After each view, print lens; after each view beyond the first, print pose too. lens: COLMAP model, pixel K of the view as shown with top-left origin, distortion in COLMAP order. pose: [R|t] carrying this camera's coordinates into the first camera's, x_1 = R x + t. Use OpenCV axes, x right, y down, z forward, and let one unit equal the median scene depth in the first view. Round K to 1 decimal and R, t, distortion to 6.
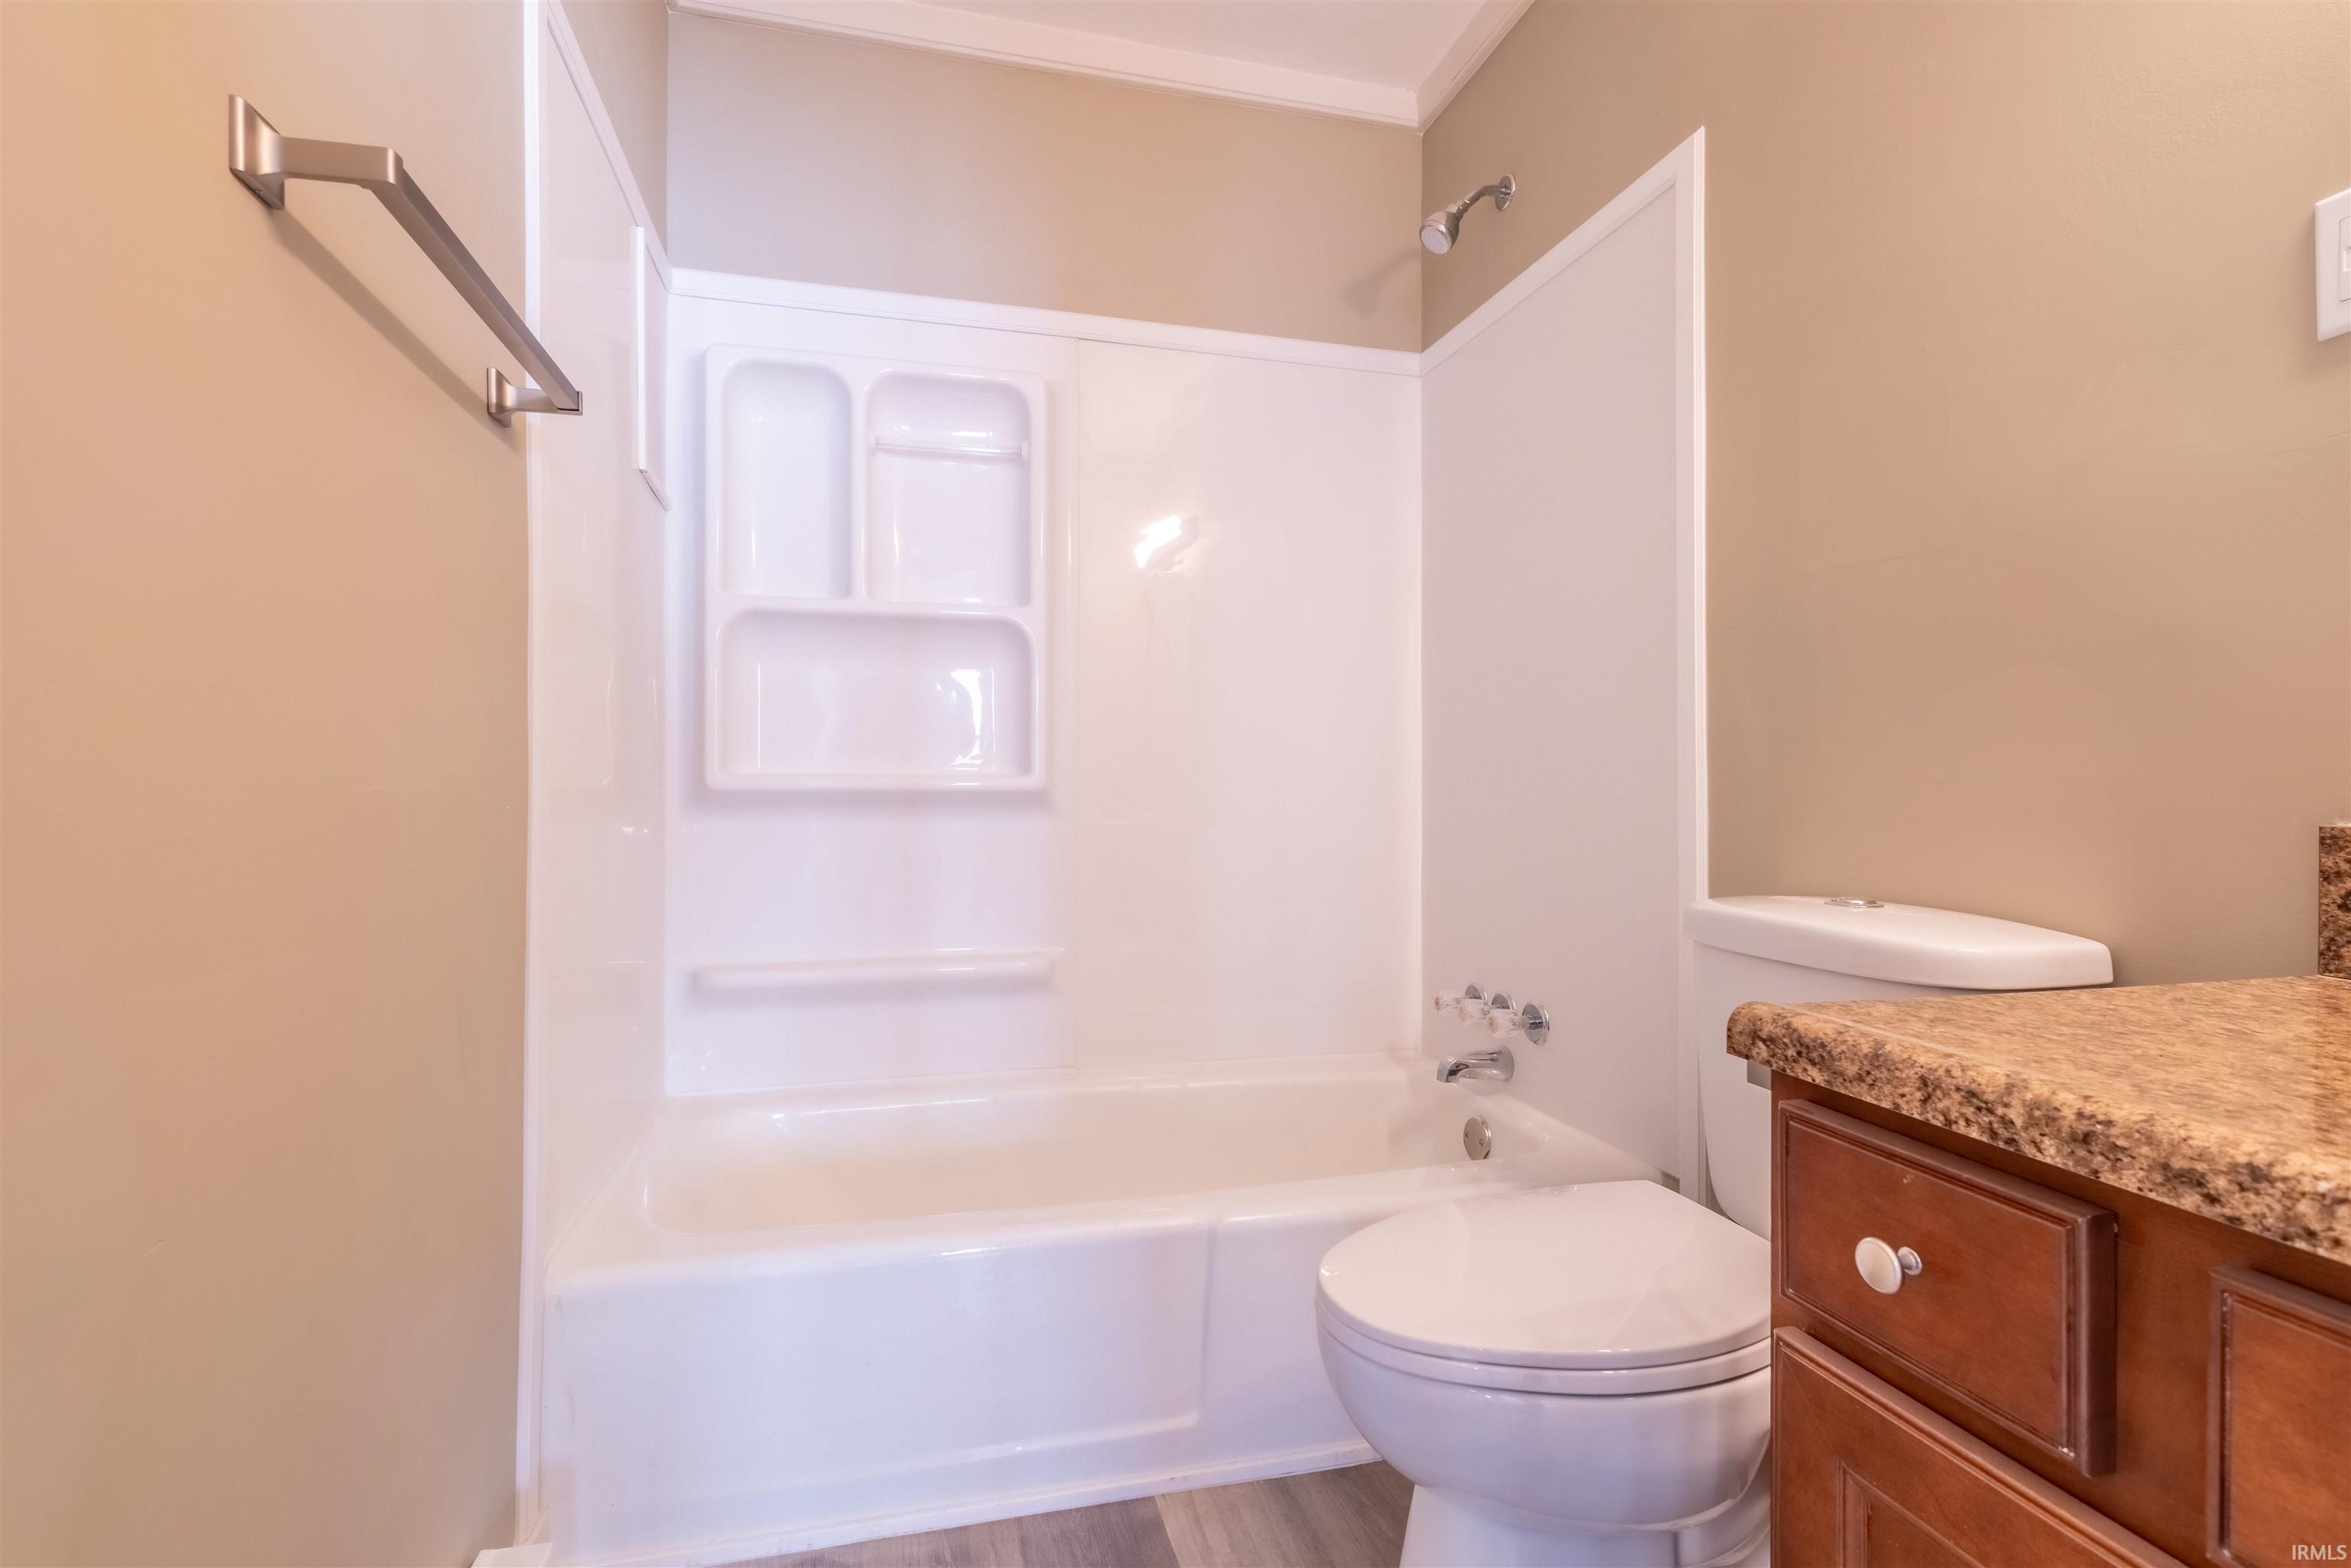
lens RADIAL K [[1093.9, 0, 1167.2], [0, 1093.9, 792.1], [0, 0, 1]] dist [0.008321, -0.001033]
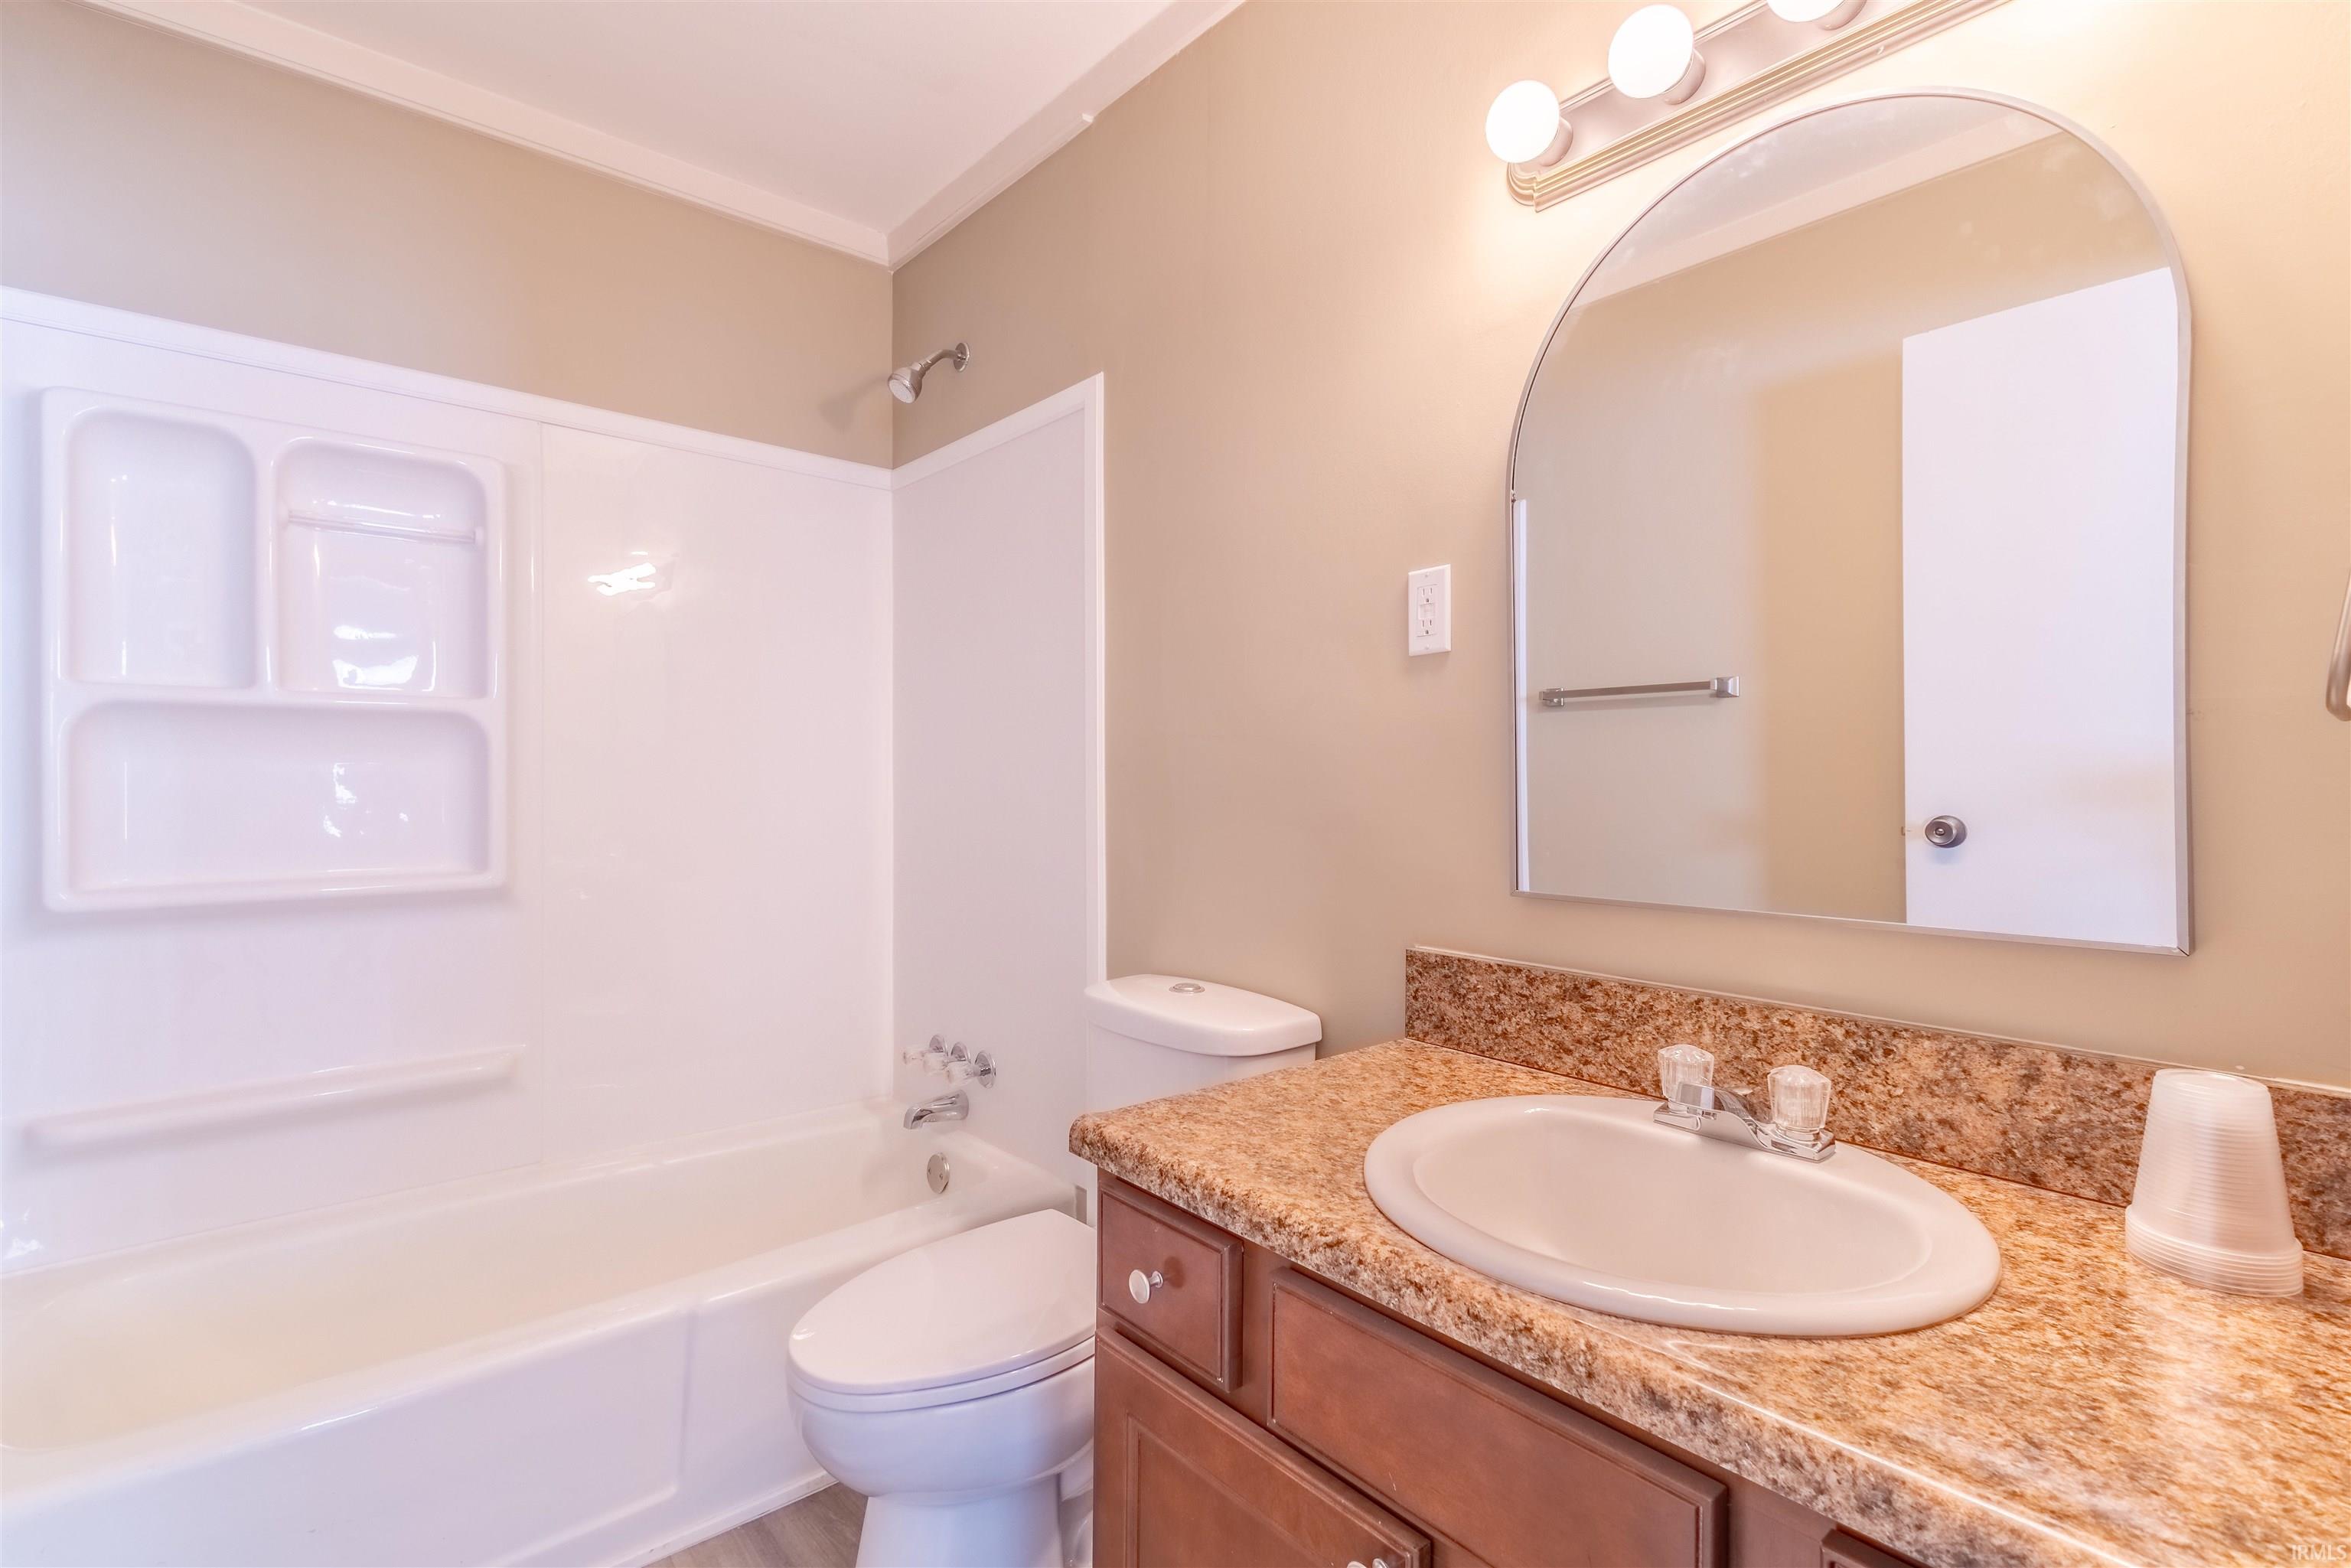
lens RADIAL K [[1093.9, 0, 1164.4], [0, 1093.9, 770.3], [0, 0, 1]] dist [0.008321, -0.001033]
pose [[0.899516, -0.001753, 0.436885, -0.011685], [0.003459, 0.999989, -0.003109, -0.129332], [-0.436875, 0.004307, 0.899512, -0.188946]]
